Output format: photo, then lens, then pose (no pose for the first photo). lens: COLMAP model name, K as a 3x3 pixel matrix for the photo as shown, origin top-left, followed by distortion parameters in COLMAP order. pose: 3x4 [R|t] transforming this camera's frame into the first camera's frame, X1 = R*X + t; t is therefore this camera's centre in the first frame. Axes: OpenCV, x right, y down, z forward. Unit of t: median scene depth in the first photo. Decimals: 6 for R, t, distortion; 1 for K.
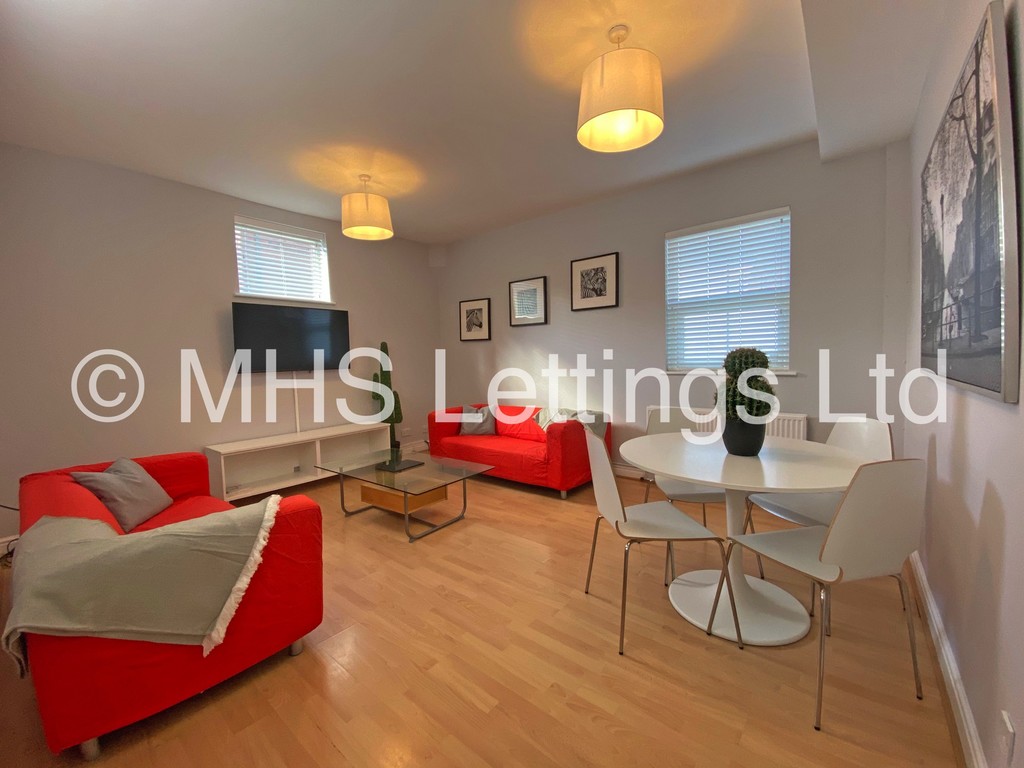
lens RADIAL K [[419.9, 0, 509.0], [0, 419.9, 382.9], [0, 0, 1]] dist [0.013823, -0.000183]
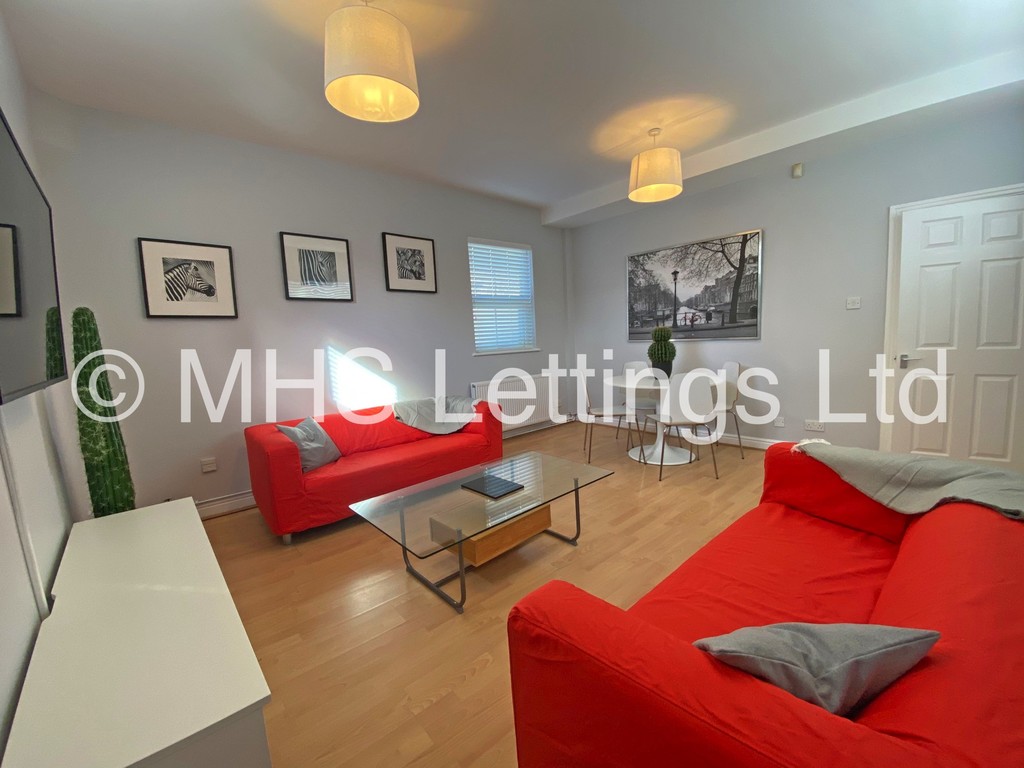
lens RADIAL K [[419.9, 0, 508.5], [0, 419.9, 382.5], [0, 0, 1]] dist [0.013823, -0.000183]
pose [[0.152269, -0.087401, 0.984467, -0.731364], [0.104996, 0.991876, 0.071819, -0.017577], [-0.982746, 0.092429, 0.160209, 0.660363]]
